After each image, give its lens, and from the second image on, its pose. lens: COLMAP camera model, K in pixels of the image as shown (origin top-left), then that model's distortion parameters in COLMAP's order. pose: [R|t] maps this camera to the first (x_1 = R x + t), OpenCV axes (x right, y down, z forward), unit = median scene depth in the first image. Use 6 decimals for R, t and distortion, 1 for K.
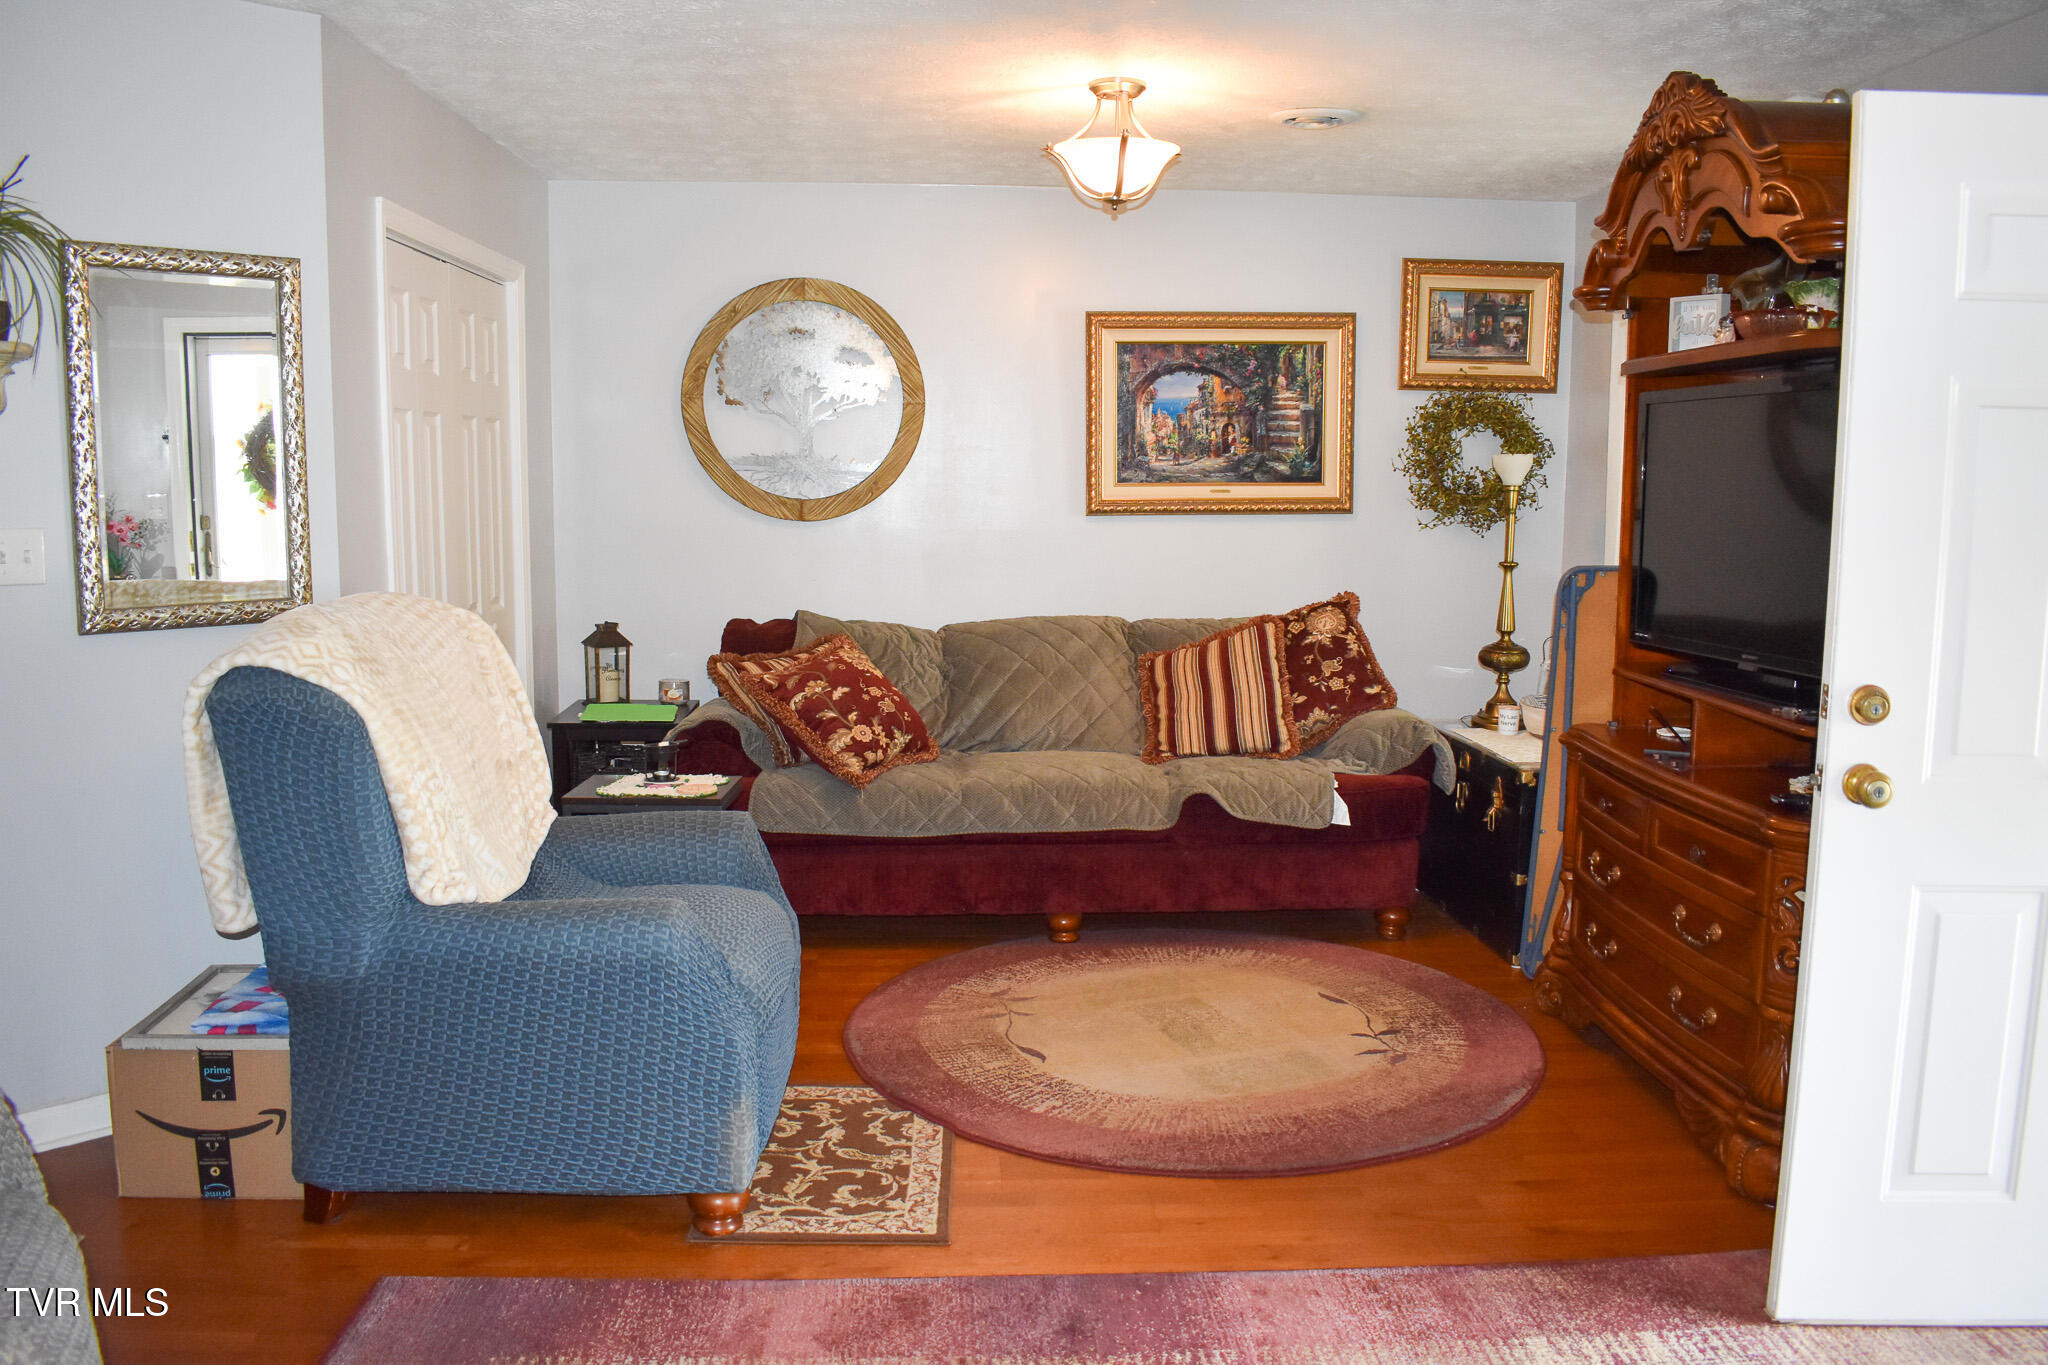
lens RADIAL K [[1602.3, 0, 1031.3], [0, 1602.3, 682.4], [0, 0, 1]] dist [-0.094292, 0.015283]
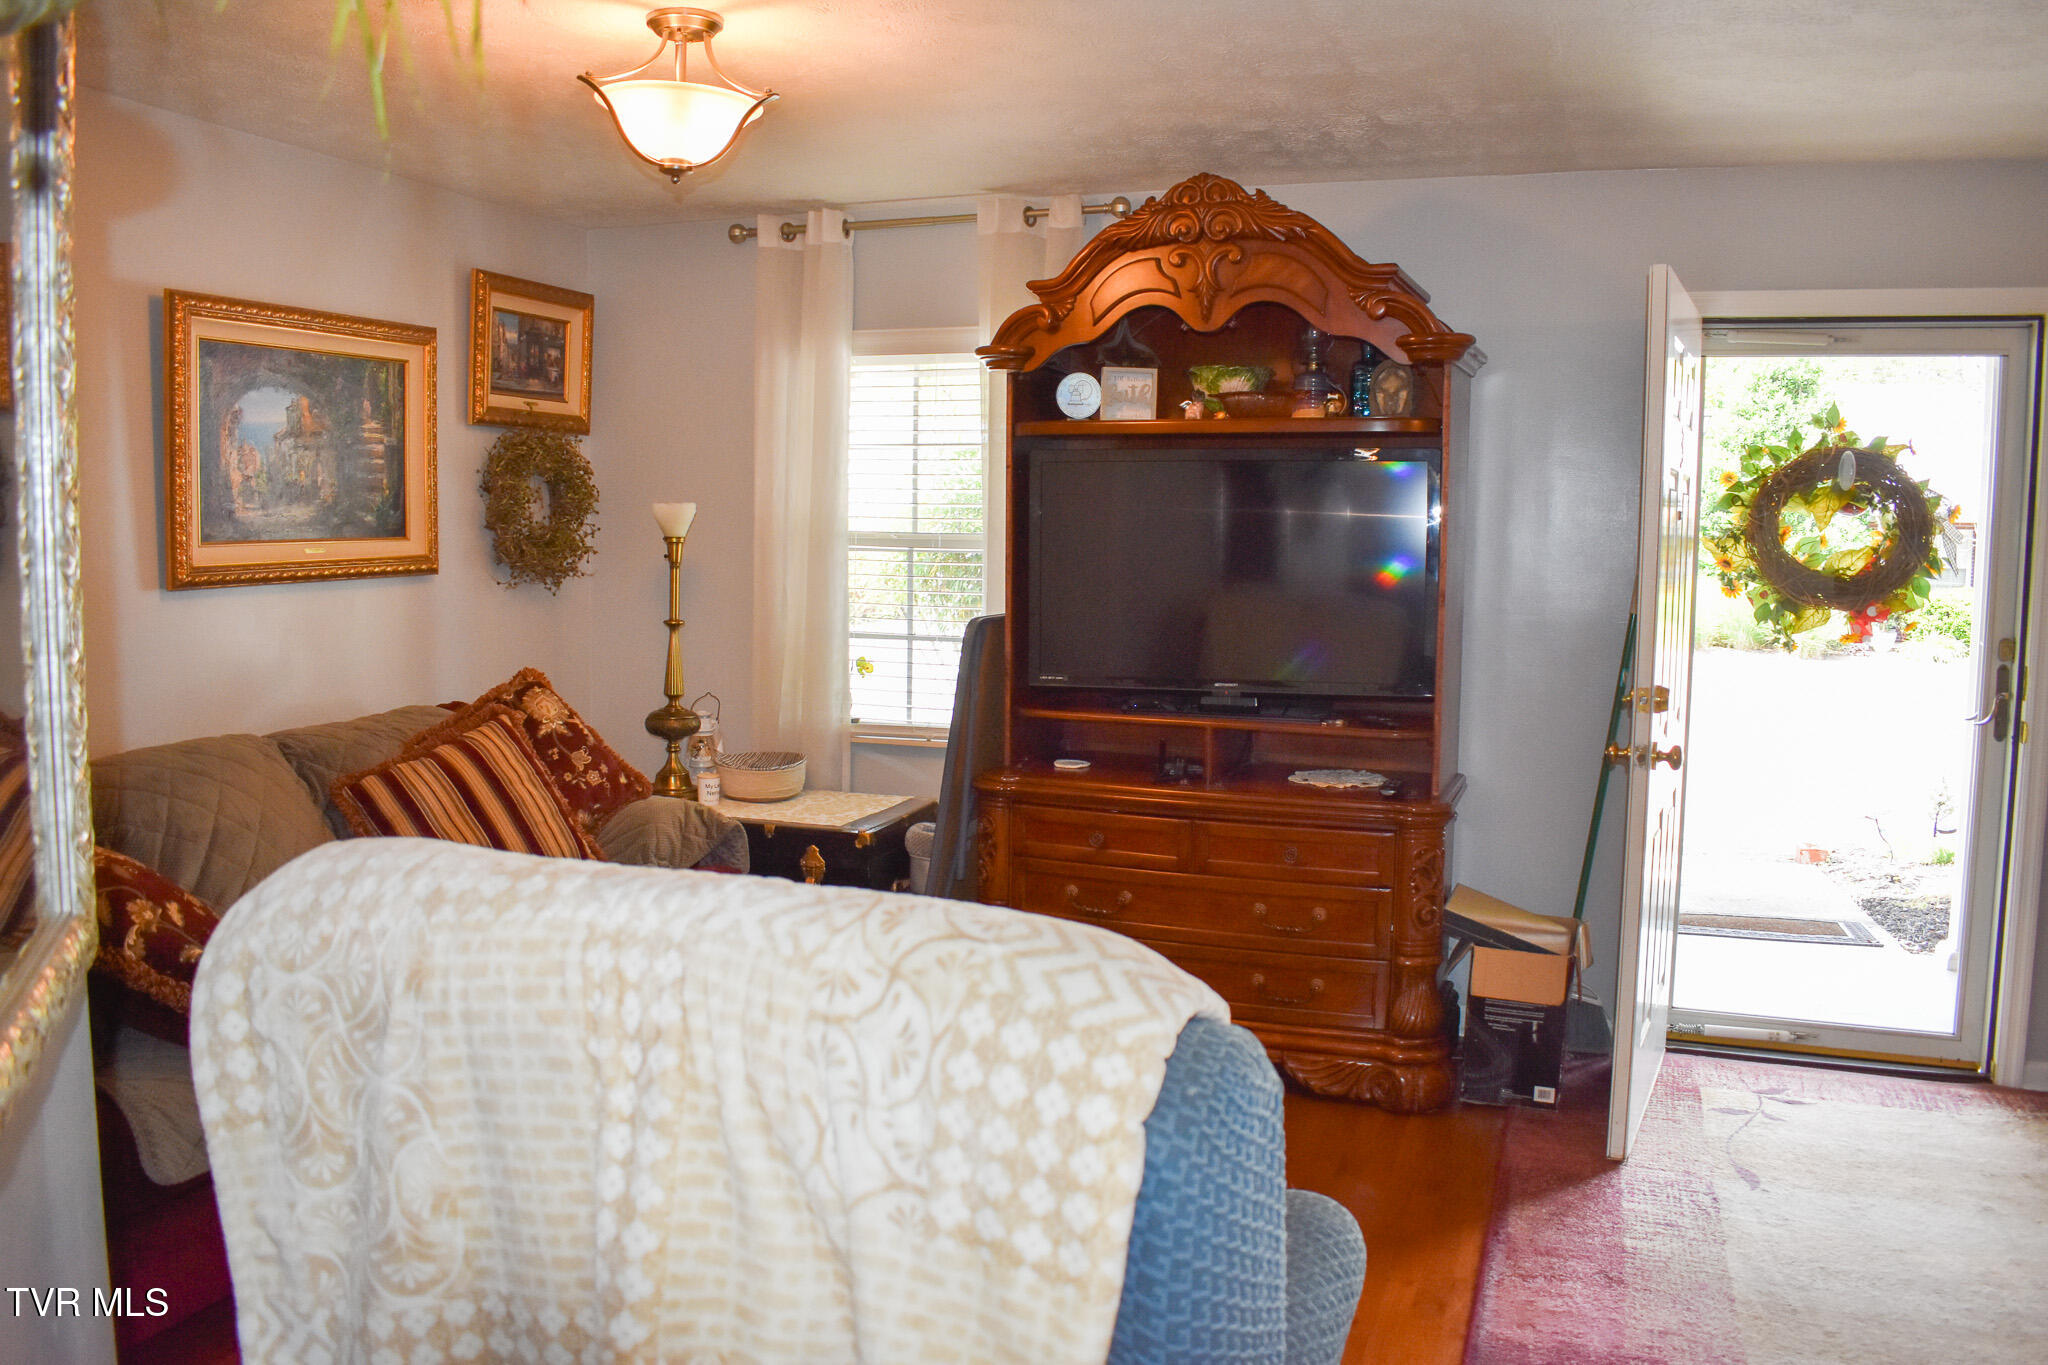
lens RADIAL K [[1602.3, 0, 1031.3], [0, 1602.3, 682.4], [0, 0, 1]] dist [-0.094292, 0.015283]
pose [[0.389595, -0.092019, 0.916378, -0.431415], [0.110096, 0.992514, 0.052858, -0.060824], [-0.914382, 0.080296, 0.396809, 0.411473]]
